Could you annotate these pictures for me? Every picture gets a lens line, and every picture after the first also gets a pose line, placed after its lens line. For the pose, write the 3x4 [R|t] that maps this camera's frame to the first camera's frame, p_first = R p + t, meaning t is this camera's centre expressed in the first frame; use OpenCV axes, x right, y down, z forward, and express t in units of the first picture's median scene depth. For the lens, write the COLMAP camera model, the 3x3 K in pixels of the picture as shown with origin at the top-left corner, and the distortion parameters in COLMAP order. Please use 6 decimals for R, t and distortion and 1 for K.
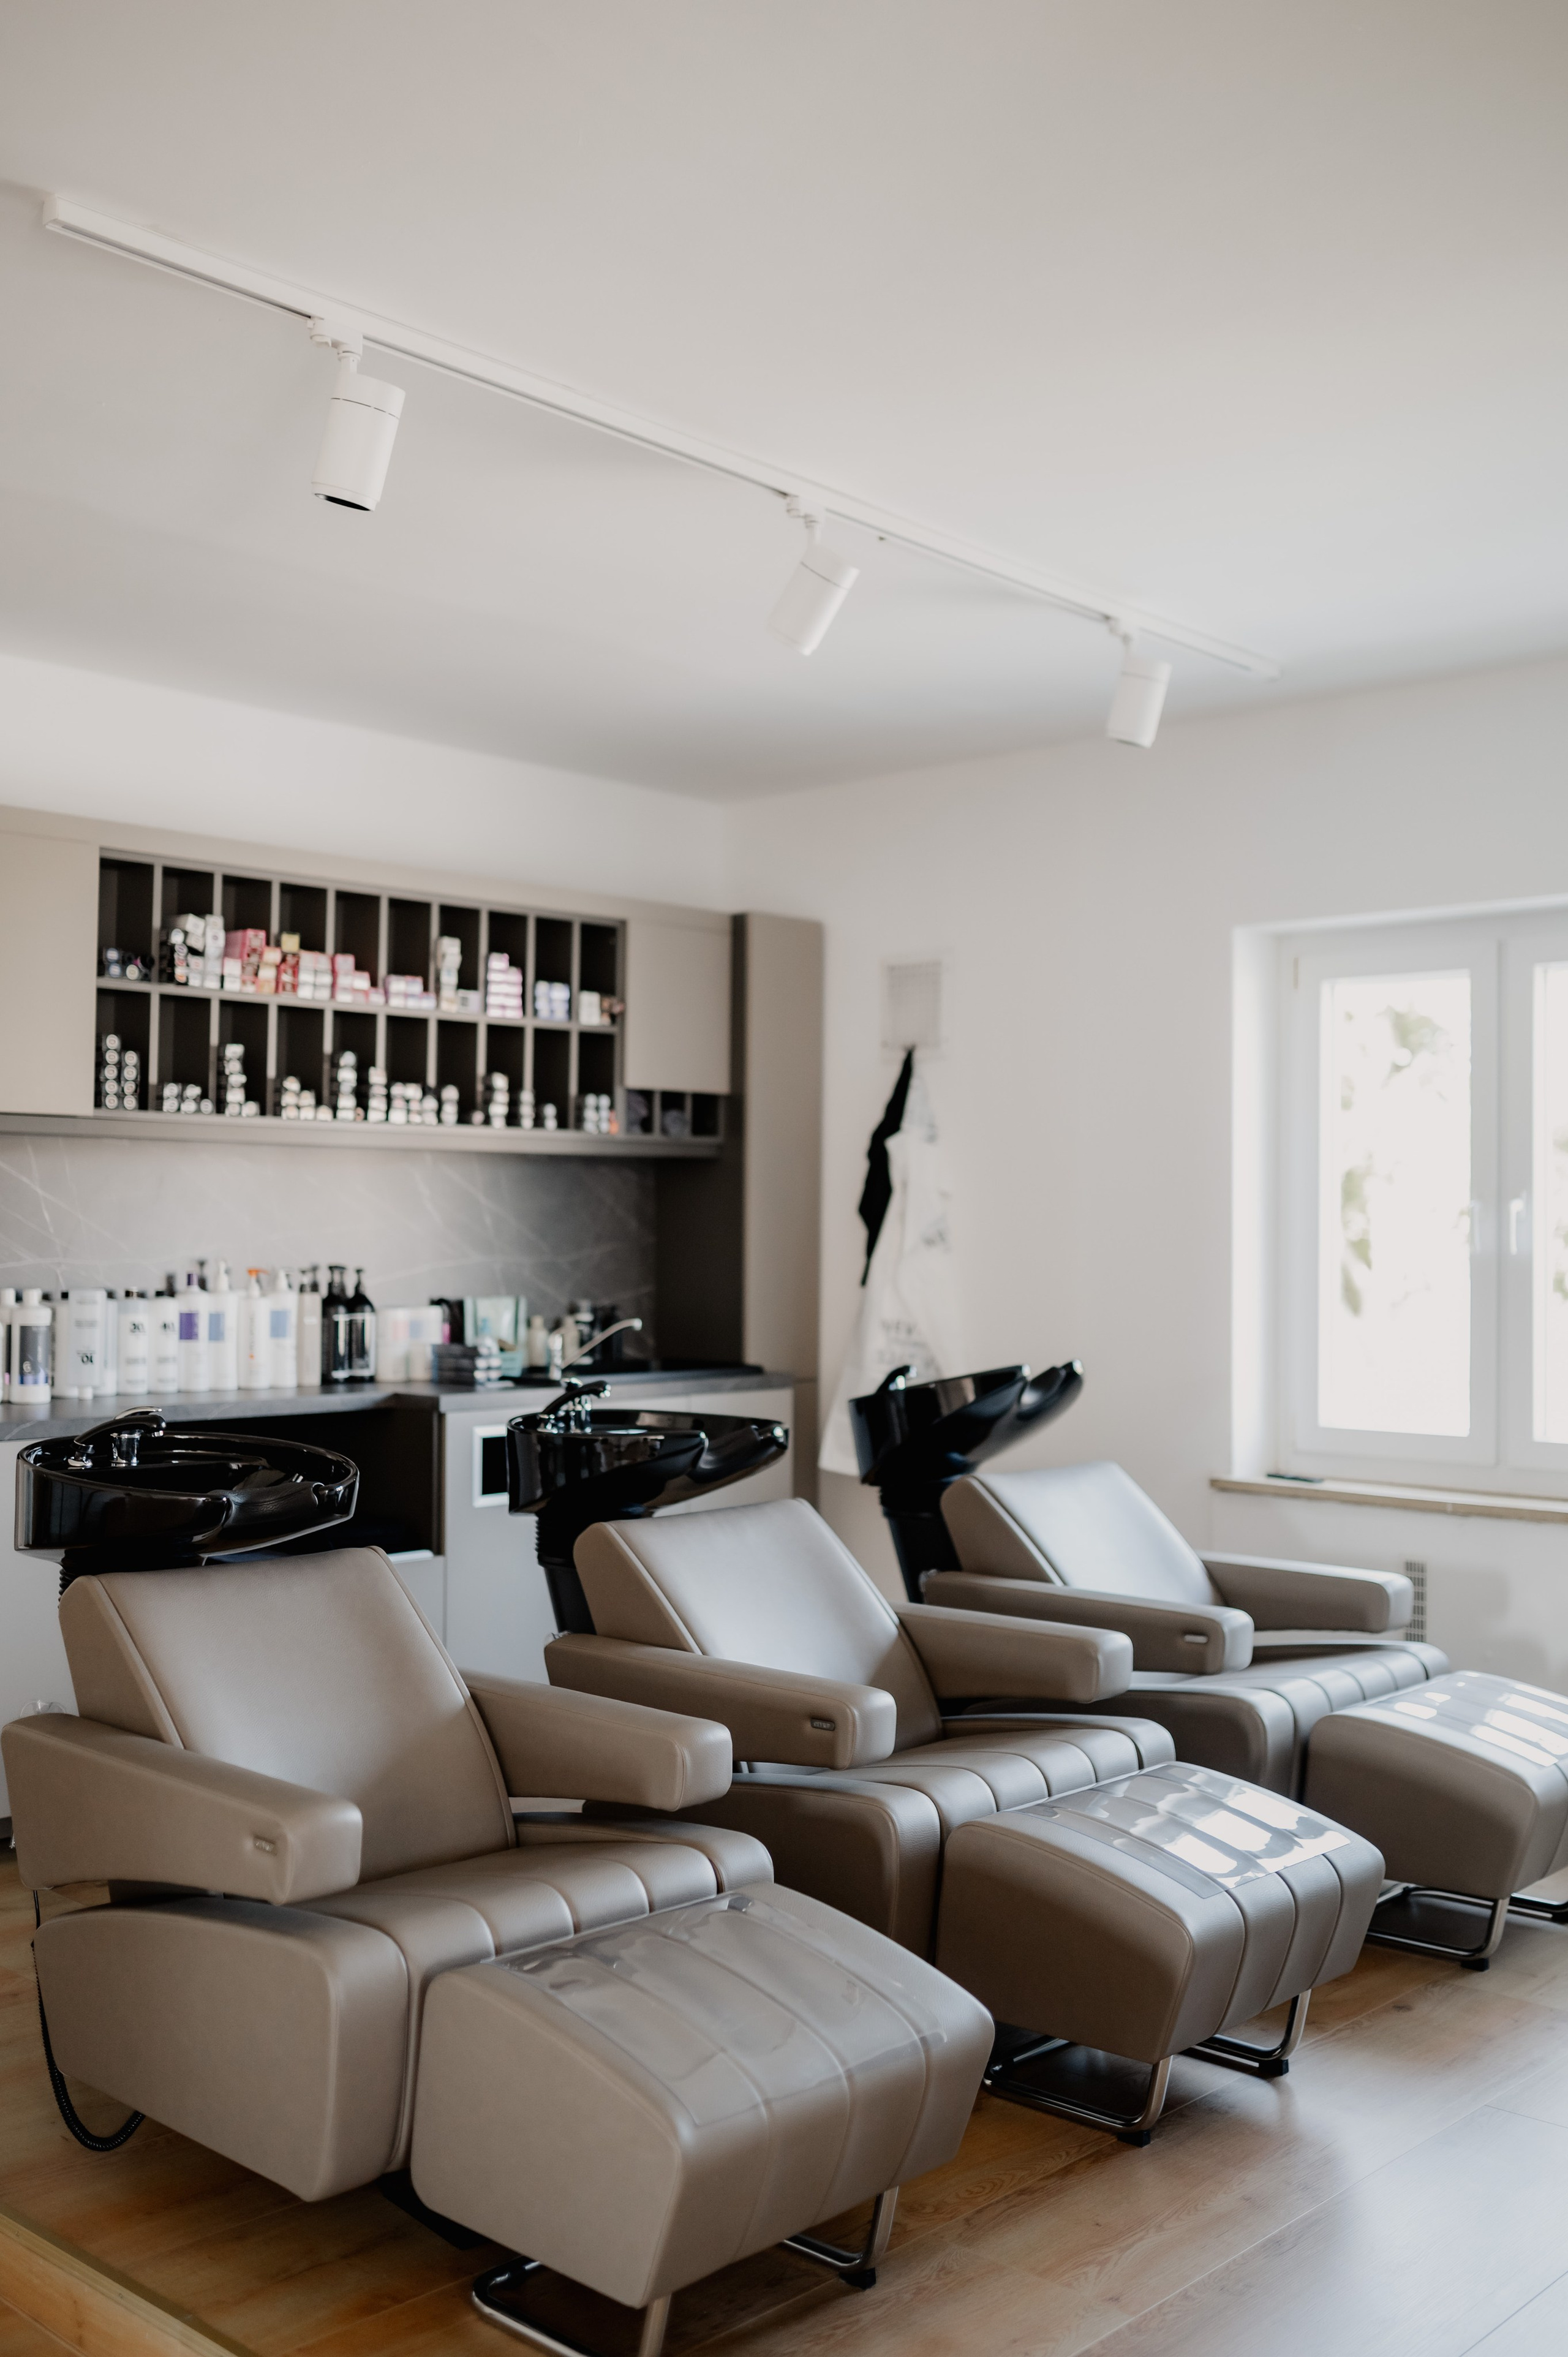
lens RADIAL K [[2283.7, 0, 804.6], [0, 2283.7, 1185.6], [0, 0, 1]] dist [-0.068345, 0.120296]
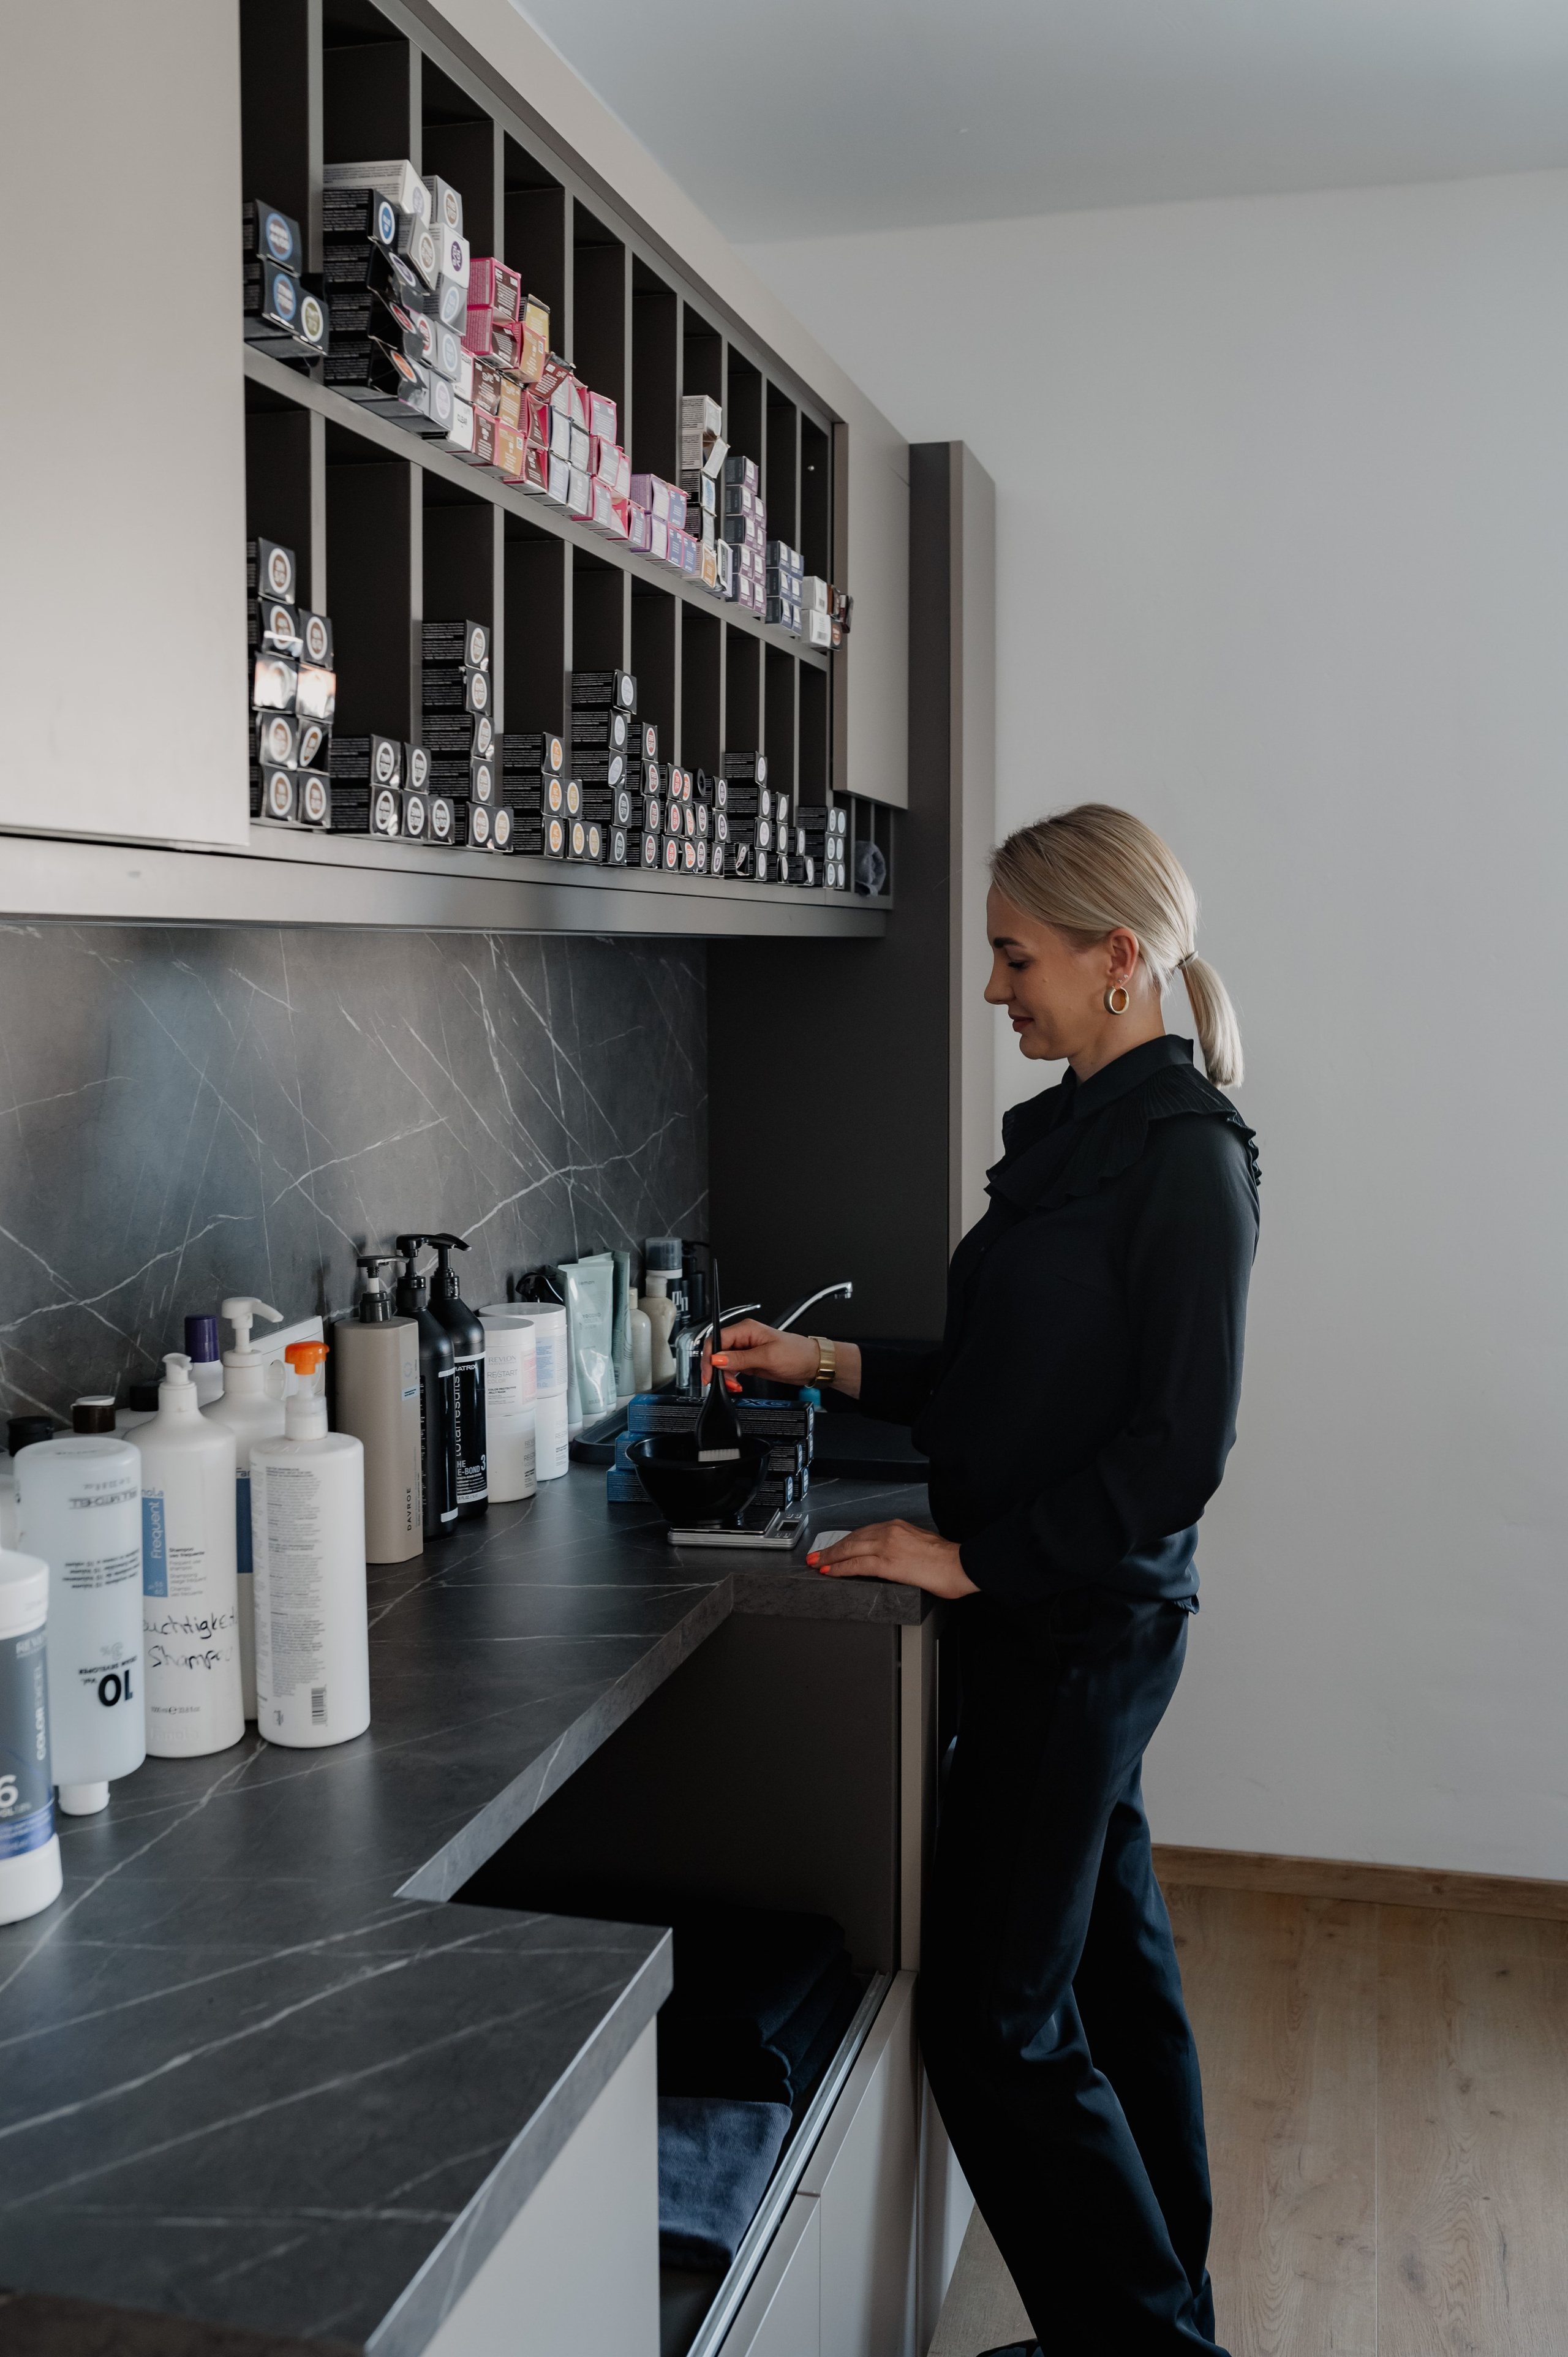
lens RADIAL K [[2283.7, 0, 804.6], [0, 2283.7, 1185.6], [0, 0, 1]] dist [-0.068345, 0.120296]
pose [[0.876690, -0.055367, 0.477859, -0.351139], [-0.005915, 0.992039, 0.125794, -0.023312], [-0.481020, -0.113109, 0.869383, 0.668717]]
